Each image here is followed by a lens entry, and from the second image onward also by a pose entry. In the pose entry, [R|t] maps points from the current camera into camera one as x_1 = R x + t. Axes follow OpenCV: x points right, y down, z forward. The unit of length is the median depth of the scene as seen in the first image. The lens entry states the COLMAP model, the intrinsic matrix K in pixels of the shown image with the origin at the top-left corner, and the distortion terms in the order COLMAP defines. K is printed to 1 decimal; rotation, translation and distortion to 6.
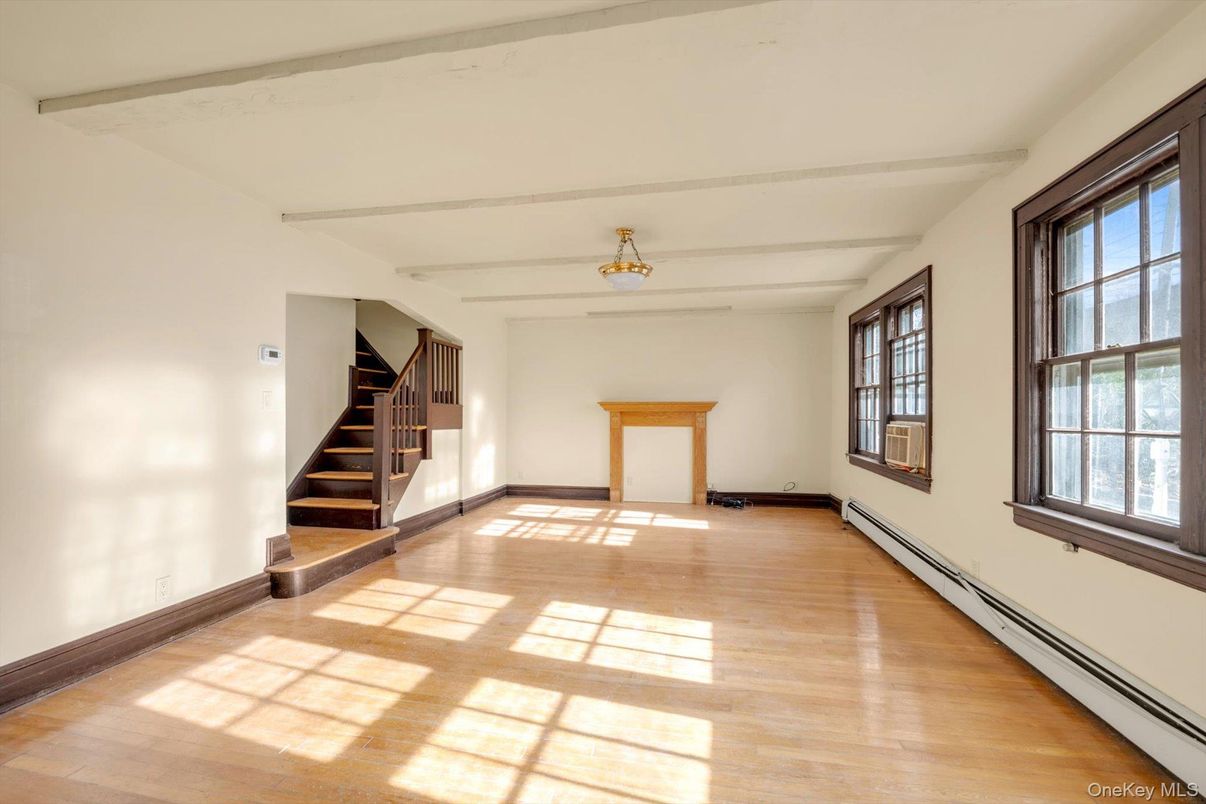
lens RADIAL K [[491.7, 0, 615.9], [0, 491.7, 413.6], [0, 0, 1]] dist [-0.007093, -0.001657]
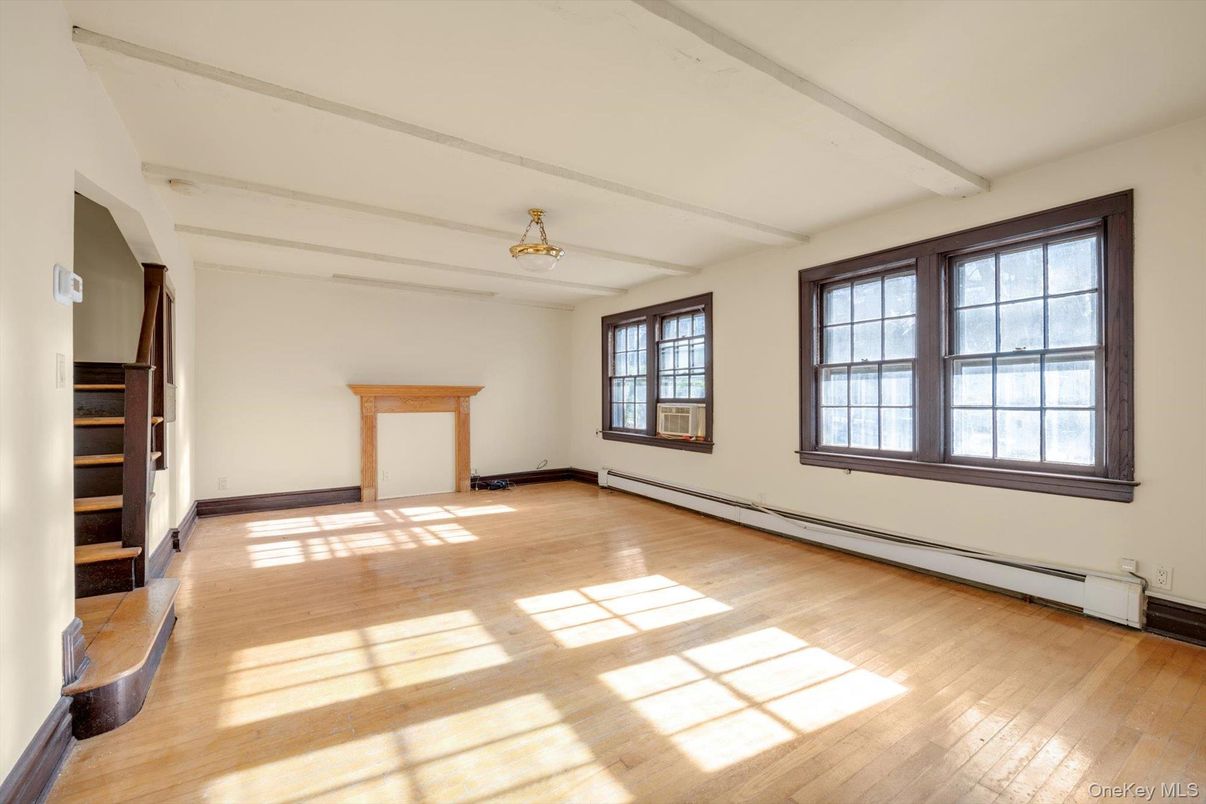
lens RADIAL K [[491.7, 0, 607.7], [0, 491.7, 398.5], [0, 0, 1]] dist [-0.007093, -0.001657]
pose [[0.719888, -0.001421, 0.694089, -0.653561], [0.003018, 0.999995, -0.001082, 0.005829], [-0.694084, 0.002873, 0.719888, 0.220566]]
